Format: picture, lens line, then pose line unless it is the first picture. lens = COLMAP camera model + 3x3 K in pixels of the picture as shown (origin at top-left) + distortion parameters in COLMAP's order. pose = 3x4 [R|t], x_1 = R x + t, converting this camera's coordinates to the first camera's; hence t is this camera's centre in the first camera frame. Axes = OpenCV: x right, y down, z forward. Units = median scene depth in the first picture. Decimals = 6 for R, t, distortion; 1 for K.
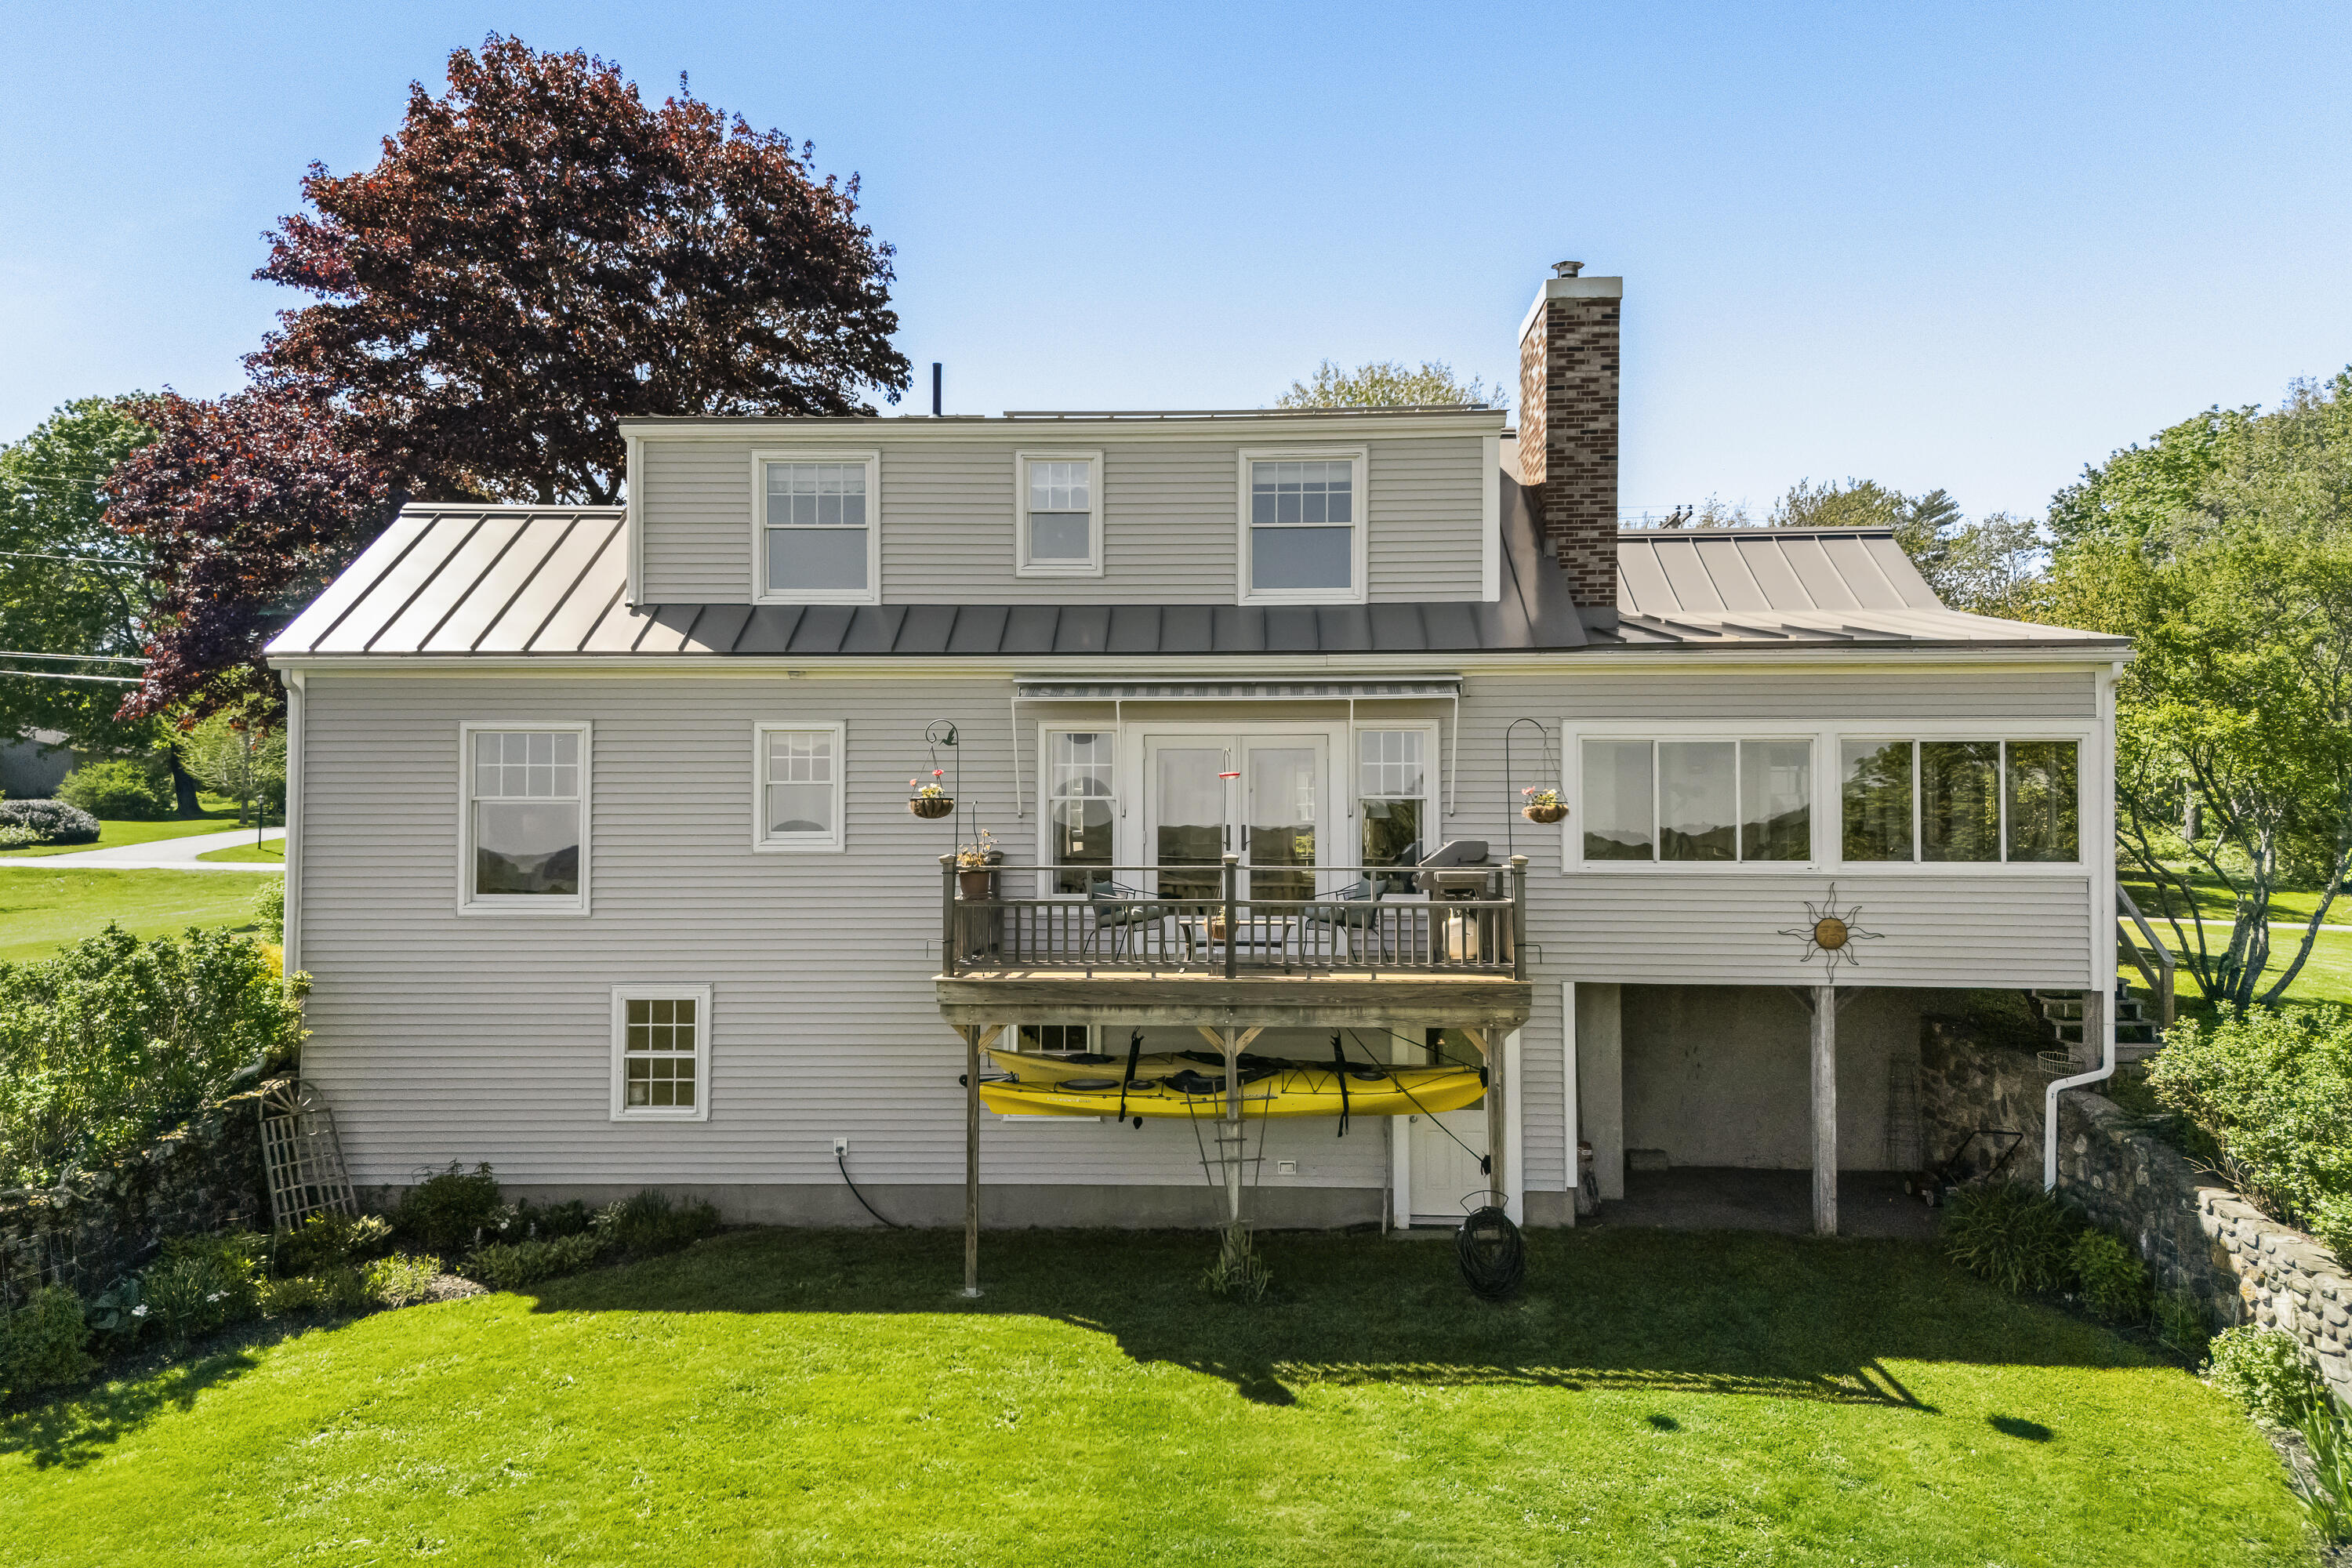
lens RADIAL K [[1646.3, 0, 1176.0], [0, 1646.3, 784.0], [0, 0, 1]] dist [0.089917, -0.063768]
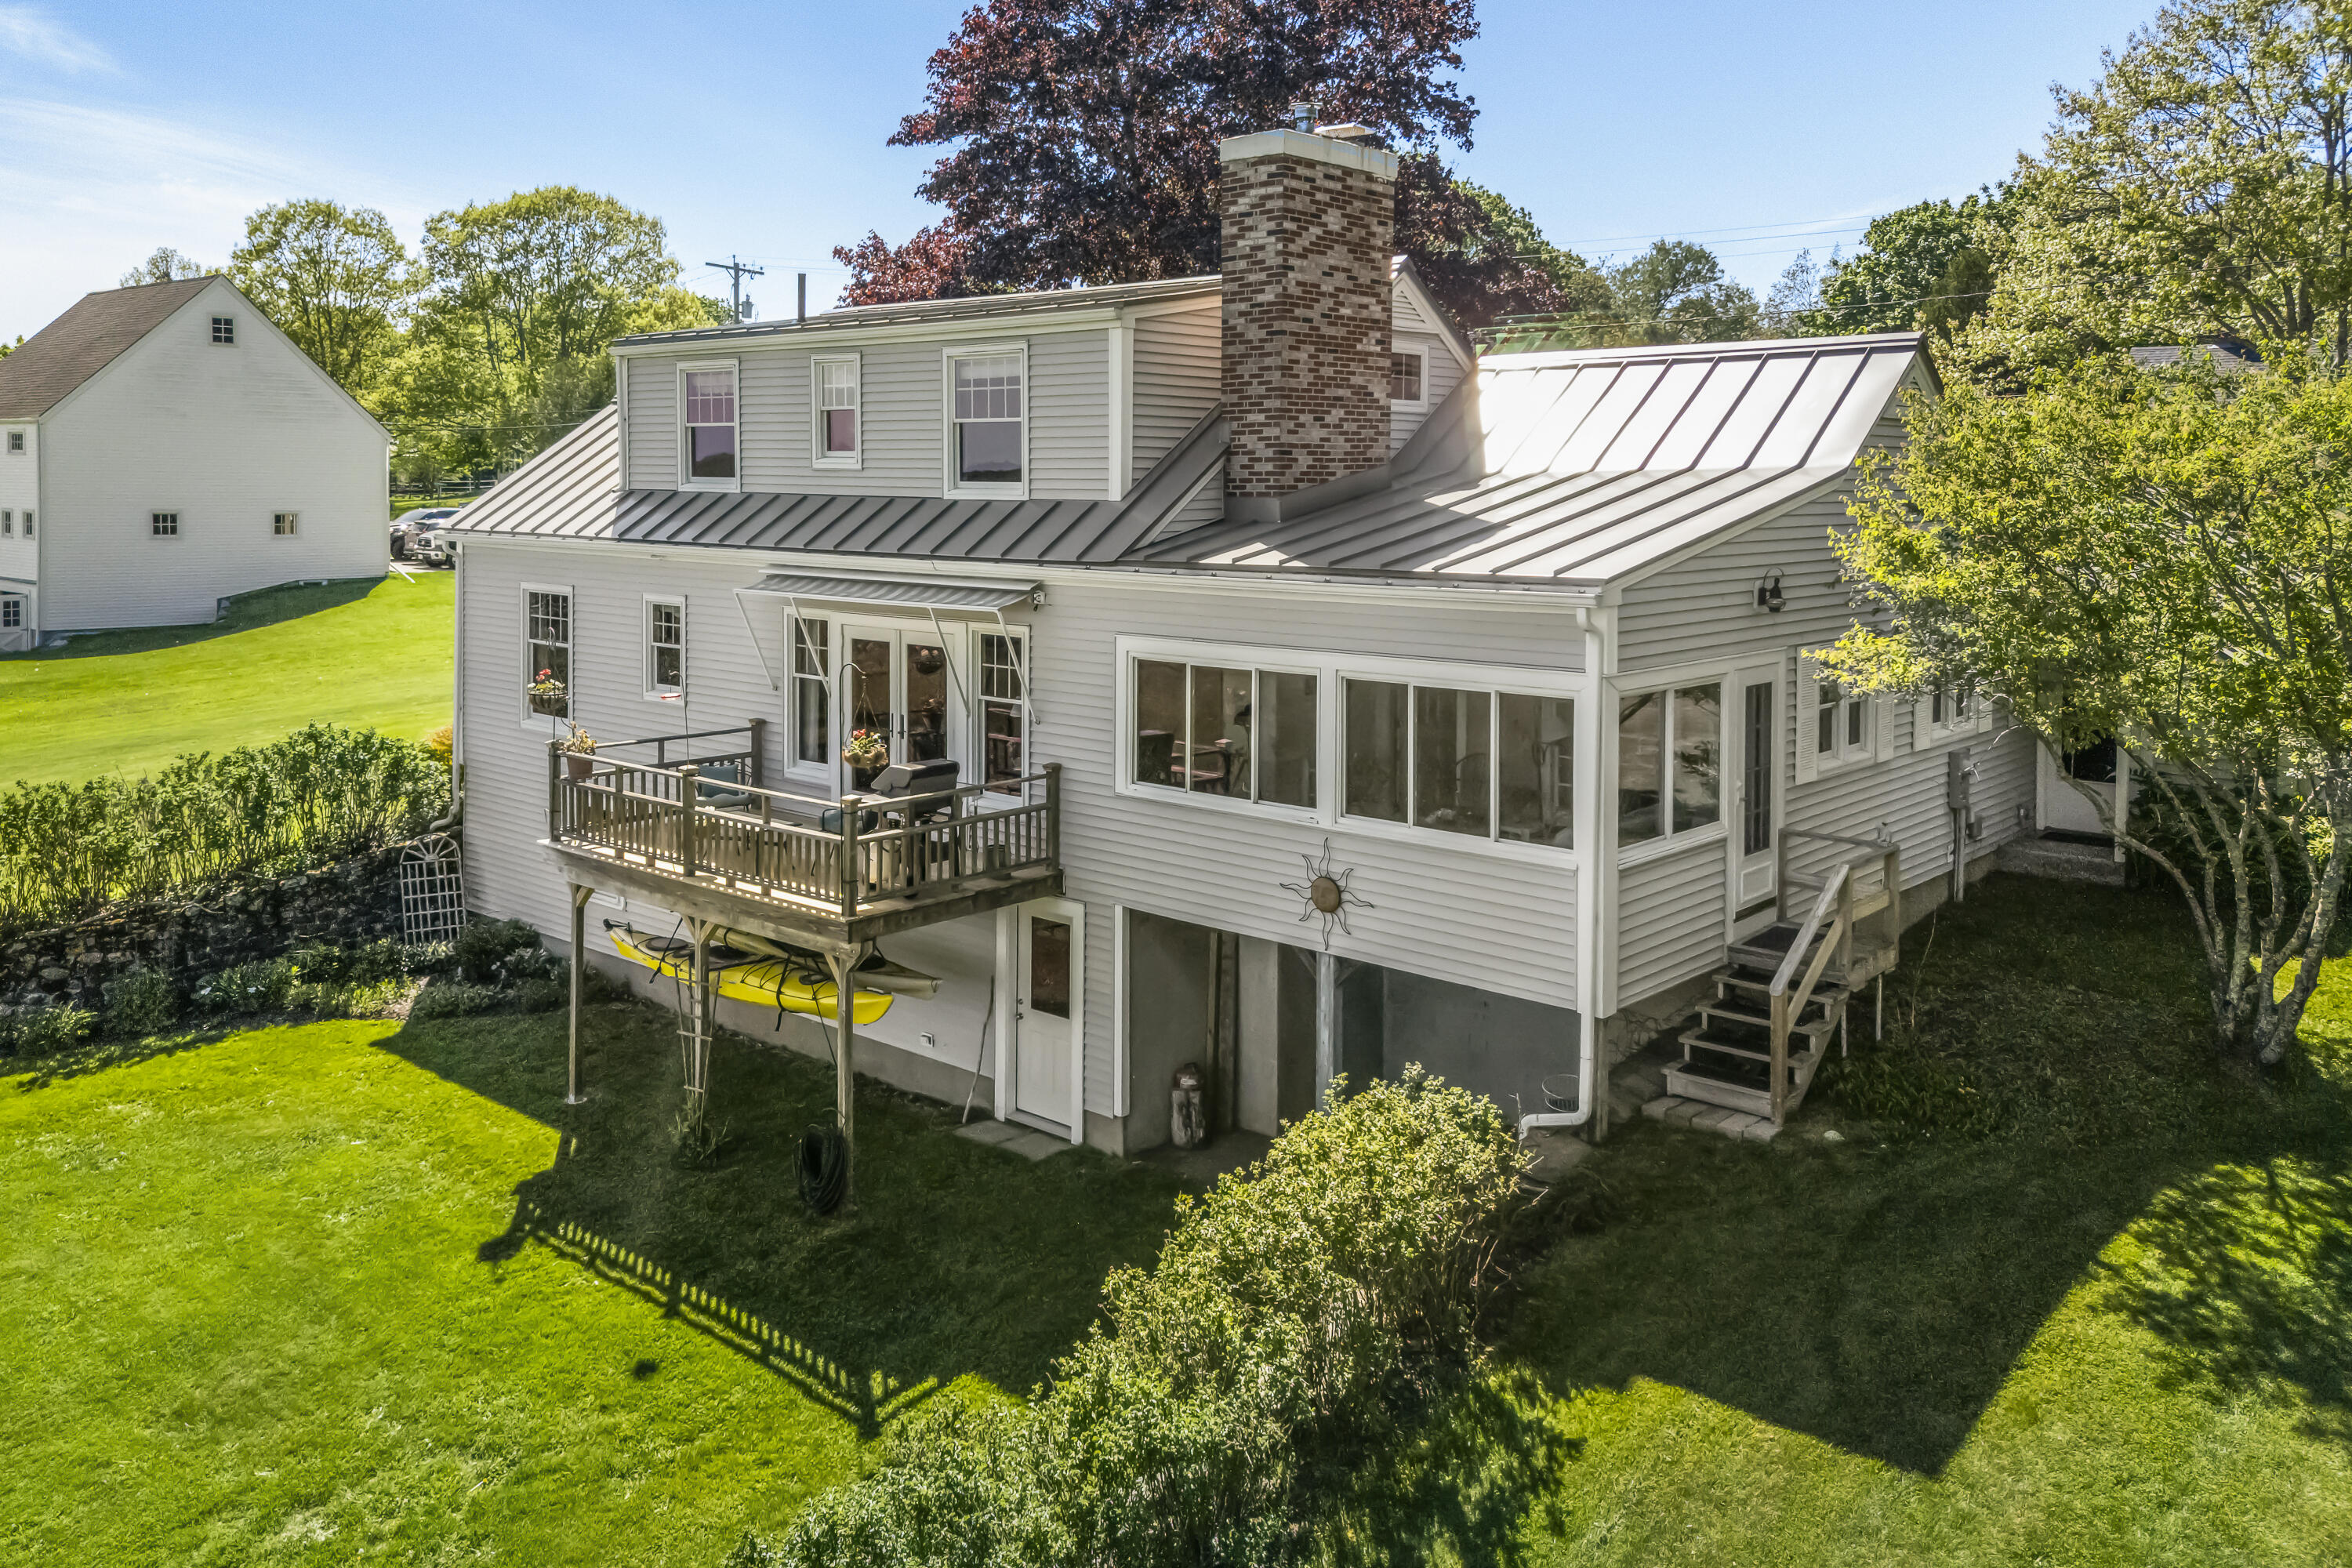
lens RADIAL K [[1641.4, 0, 1178.2], [0, 1641.4, 595.8], [0, 0, 1]] dist [0.086927, -0.002454]
pose [[0.813600, 0.041746, -0.579924, 0.759225], [0.001184, 0.997298, 0.073451, -0.121413], [0.581423, -0.060446, 0.811353, 0.234303]]
